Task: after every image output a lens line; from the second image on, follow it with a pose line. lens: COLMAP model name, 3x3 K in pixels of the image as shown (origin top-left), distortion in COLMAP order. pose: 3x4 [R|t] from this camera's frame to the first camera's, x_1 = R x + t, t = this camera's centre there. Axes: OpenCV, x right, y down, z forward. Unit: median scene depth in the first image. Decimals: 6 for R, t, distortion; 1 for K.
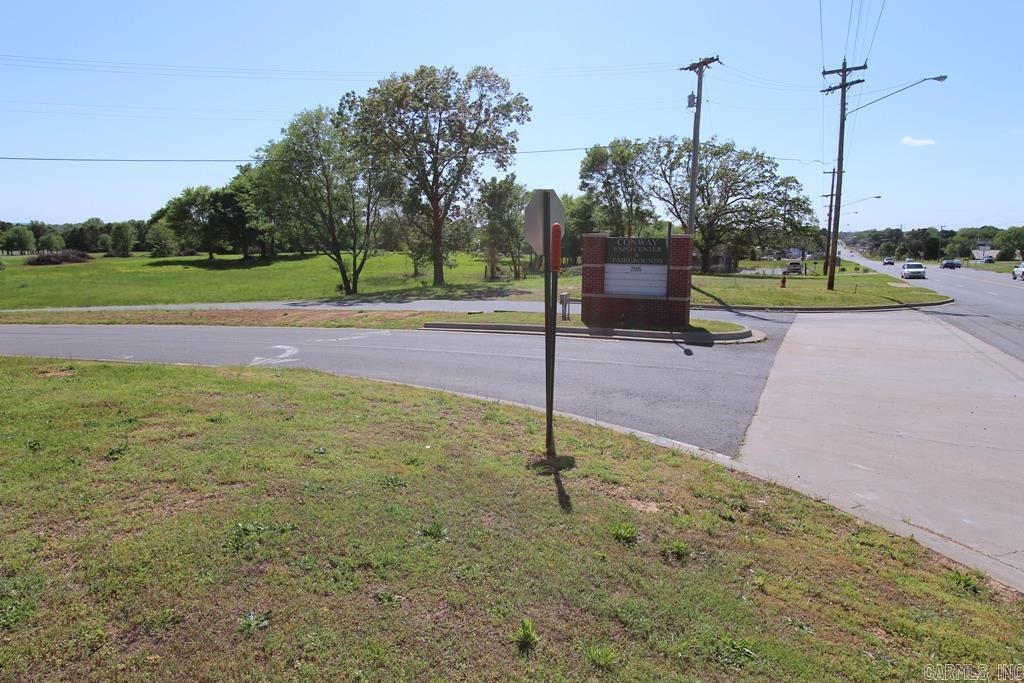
lens RADIAL K [[656.8, 0, 516.0], [0, 656.8, 339.0], [0, 0, 1]] dist [-0.019923, 0.014814]
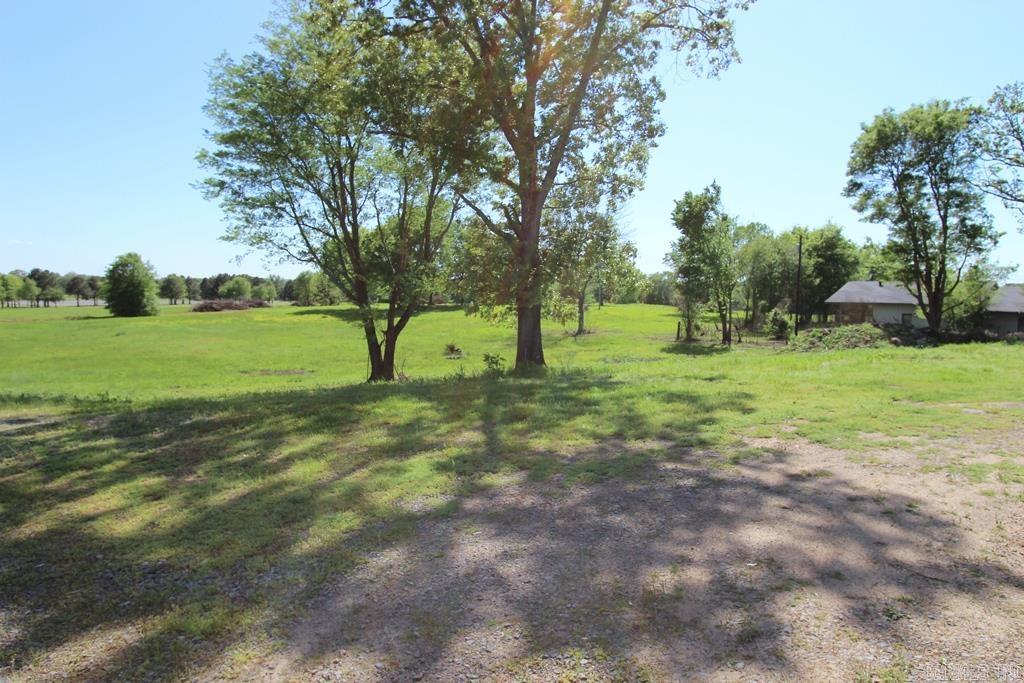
lens RADIAL K [[656.8, 0, 515.6], [0, 656.8, 350.1], [0, 0, 1]] dist [-0.019923, 0.014814]
pose [[0.955202, 0.032067, -0.294213, -0.005083], [-0.051884, 0.996861, -0.059800, -0.027357], [0.291372, 0.072386, 0.953867, 0.252982]]
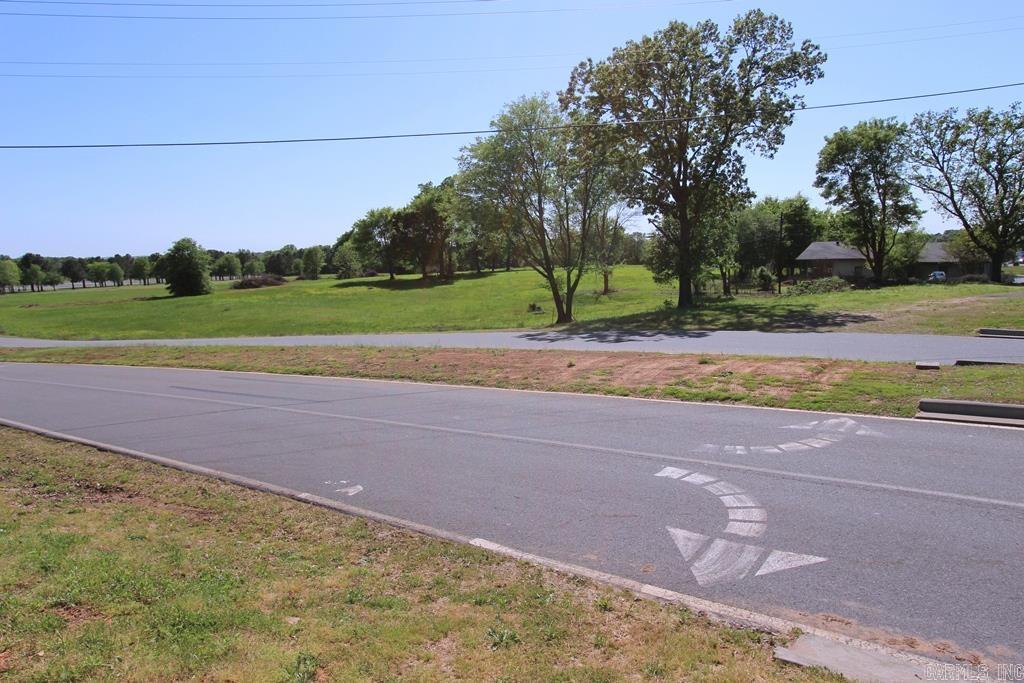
lens RADIAL K [[656.8, 0, 514.3], [0, 656.8, 338.9], [0, 0, 1]] dist [-0.019923, 0.014814]
pose [[0.971239, -0.001505, -0.238103, -0.051318], [-0.004124, 0.999724, -0.023142, -0.009538], [0.238072, 0.023459, 0.970964, 0.079011]]
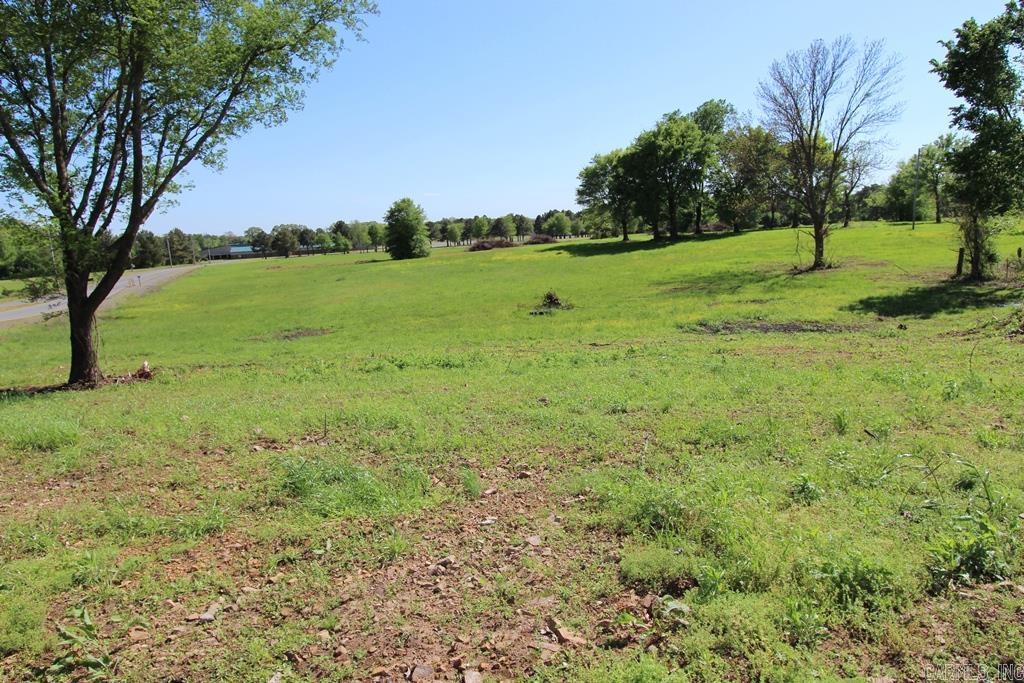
lens RADIAL K [[656.8, 0, 520.7], [0, 656.8, 347.4], [0, 0, 1]] dist [-0.019923, 0.014814]
pose [[0.680725, 0.093098, -0.726599, 0.057398], [-0.058486, 0.995632, 0.072775, -0.051894], [0.730201, -0.007044, 0.683196, 0.425976]]
